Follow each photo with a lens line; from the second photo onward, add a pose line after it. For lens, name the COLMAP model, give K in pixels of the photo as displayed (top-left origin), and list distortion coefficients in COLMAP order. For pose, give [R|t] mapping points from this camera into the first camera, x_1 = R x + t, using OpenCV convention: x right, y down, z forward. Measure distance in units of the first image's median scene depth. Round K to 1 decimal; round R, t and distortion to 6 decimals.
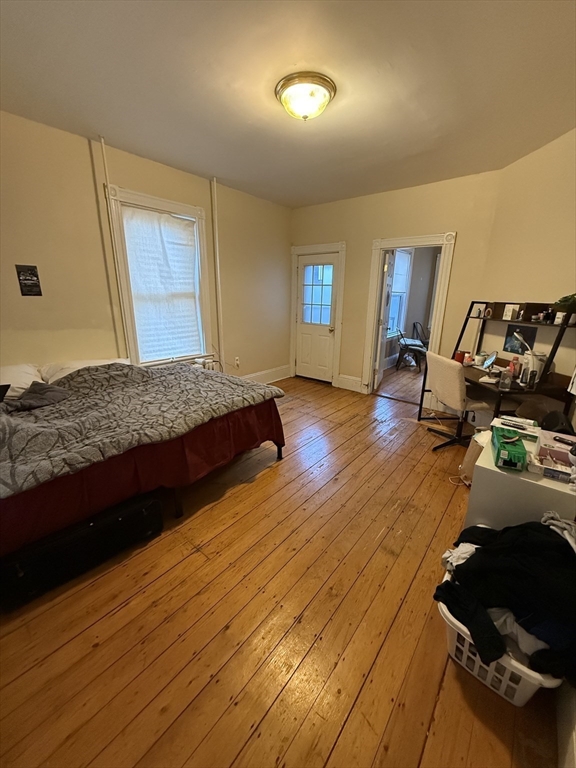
lens RADIAL K [[307.7, 0, 287.0], [0, 307.7, 384.9], [0, 0, 1]] dist [-0.000772, -0.000036]
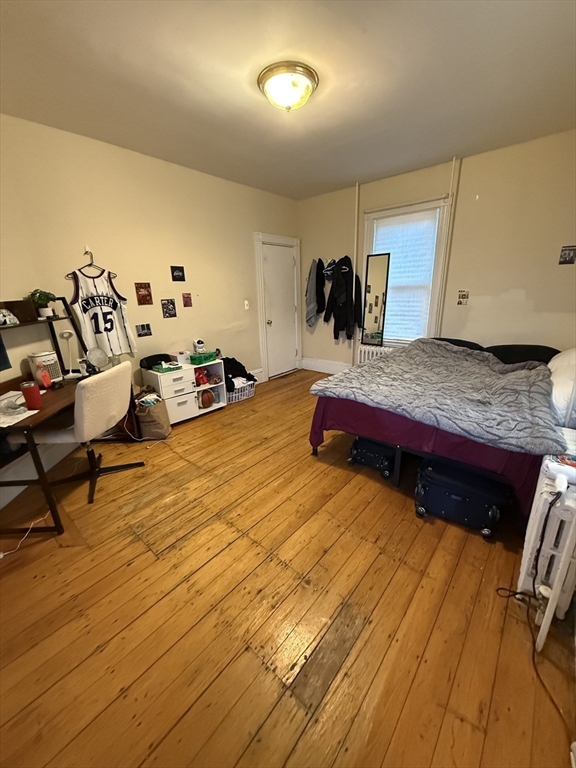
lens RADIAL K [[307.7, 0, 286.8], [0, 307.7, 382.2], [0, 0, 1]] dist [-0.000772, -0.000036]
pose [[-0.999561, 0.009469, 0.028088, 0.028085], [0.023425, 0.832987, 0.552797, -0.397802], [-0.018162, 0.553212, -0.832842, 1.360750]]
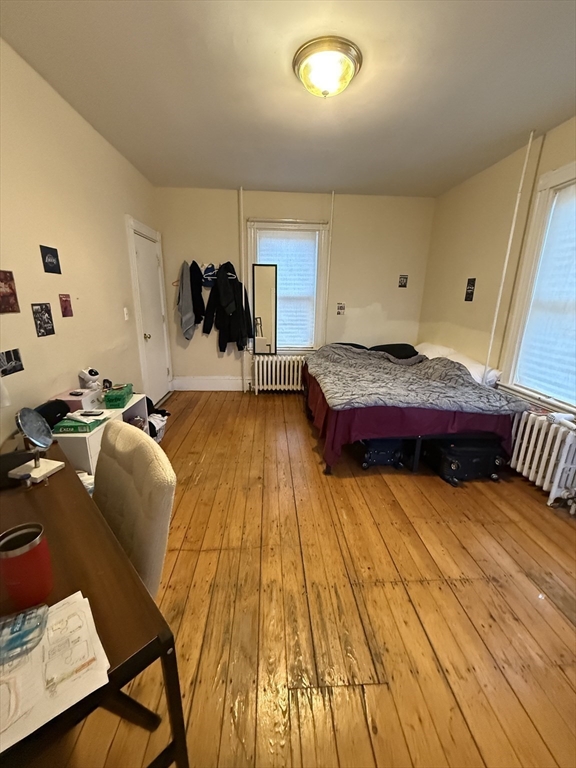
lens RADIAL K [[307.7, 0, 290.7], [0, 307.7, 382.6], [0, 0, 1]] dist [-0.000772, -0.000036]
pose [[-0.731738, 0.159185, -0.662737, 0.498426], [-0.219891, 0.865219, 0.450604, -0.307449], [0.645142, 0.475453, -0.598110, 1.086223]]
